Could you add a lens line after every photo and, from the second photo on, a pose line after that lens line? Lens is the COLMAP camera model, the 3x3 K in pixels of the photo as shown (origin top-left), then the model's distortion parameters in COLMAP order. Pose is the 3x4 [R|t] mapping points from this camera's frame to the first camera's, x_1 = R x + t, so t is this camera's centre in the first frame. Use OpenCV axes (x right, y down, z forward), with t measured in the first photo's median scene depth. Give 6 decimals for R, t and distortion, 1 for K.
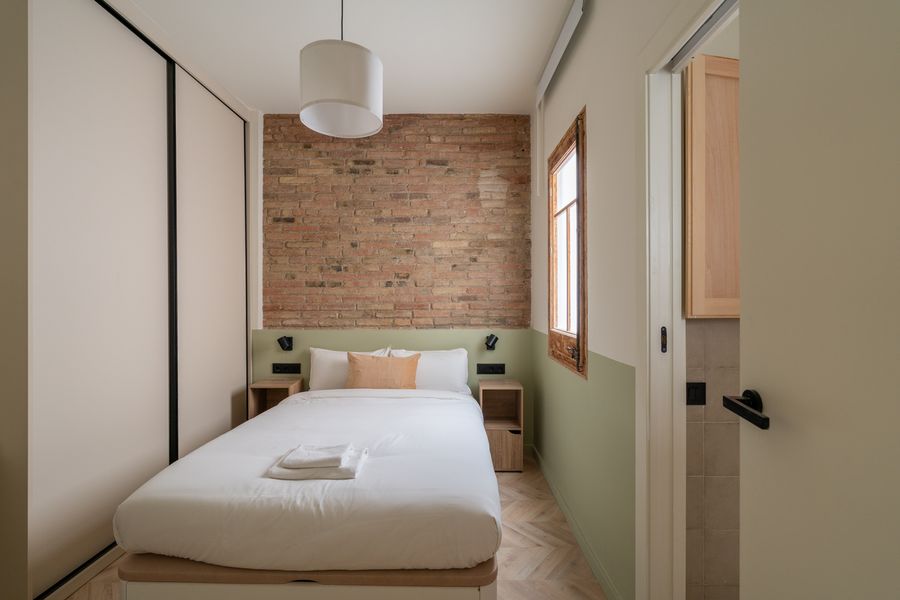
lens RADIAL K [[435.9, 0, 445.5], [0, 435.9, 295.3], [0, 0, 1]] dist [-0.002038, 0.001515]
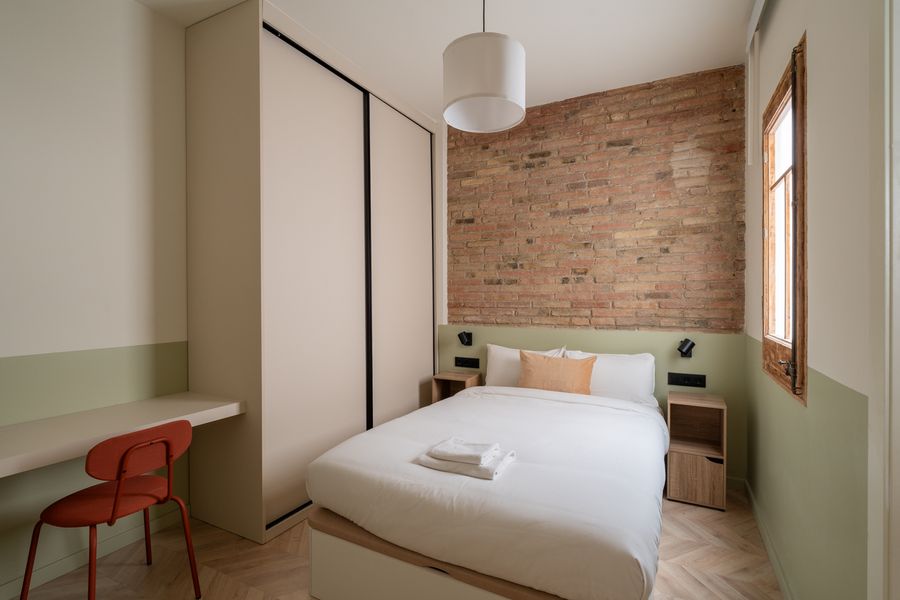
lens RADIAL K [[435.9, 0, 449.1], [0, 435.9, 296.7], [0, 0, 1]] dist [-0.002038, 0.001515]
pose [[0.889947, 0.000867, -0.456063, 0.077714], [0.003241, 0.999961, 0.008226, 0.000507], [0.456052, -0.008799, 0.889909, 0.046966]]
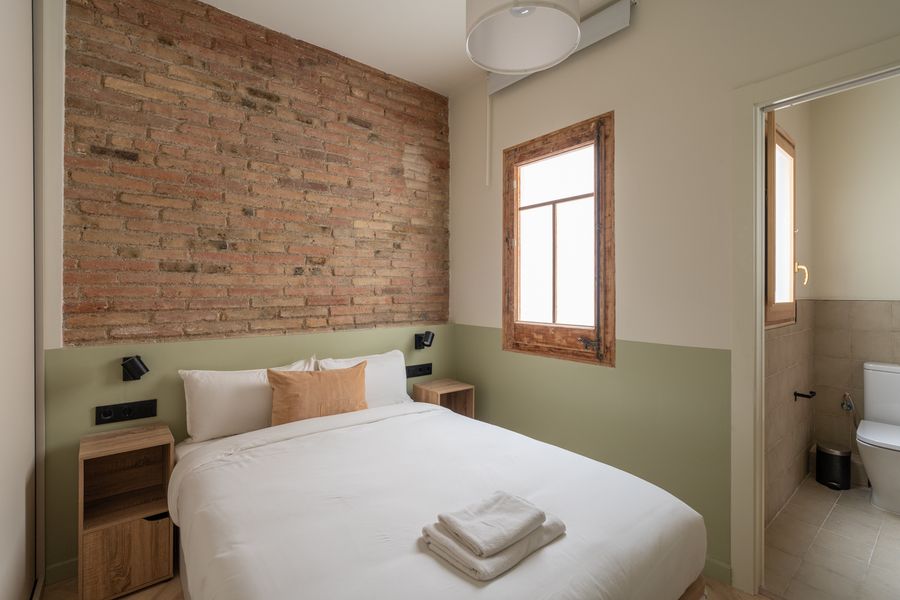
lens RADIAL K [[435.9, 0, 431.0], [0, 435.9, 288.1], [0, 0, 1]] dist [-0.002038, 0.001515]
pose [[0.753737, 0.007242, 0.657136, -0.450462], [-0.005740, 0.999974, -0.004436, 0.004618], [-0.657151, -0.000429, 0.753759, 0.307084]]
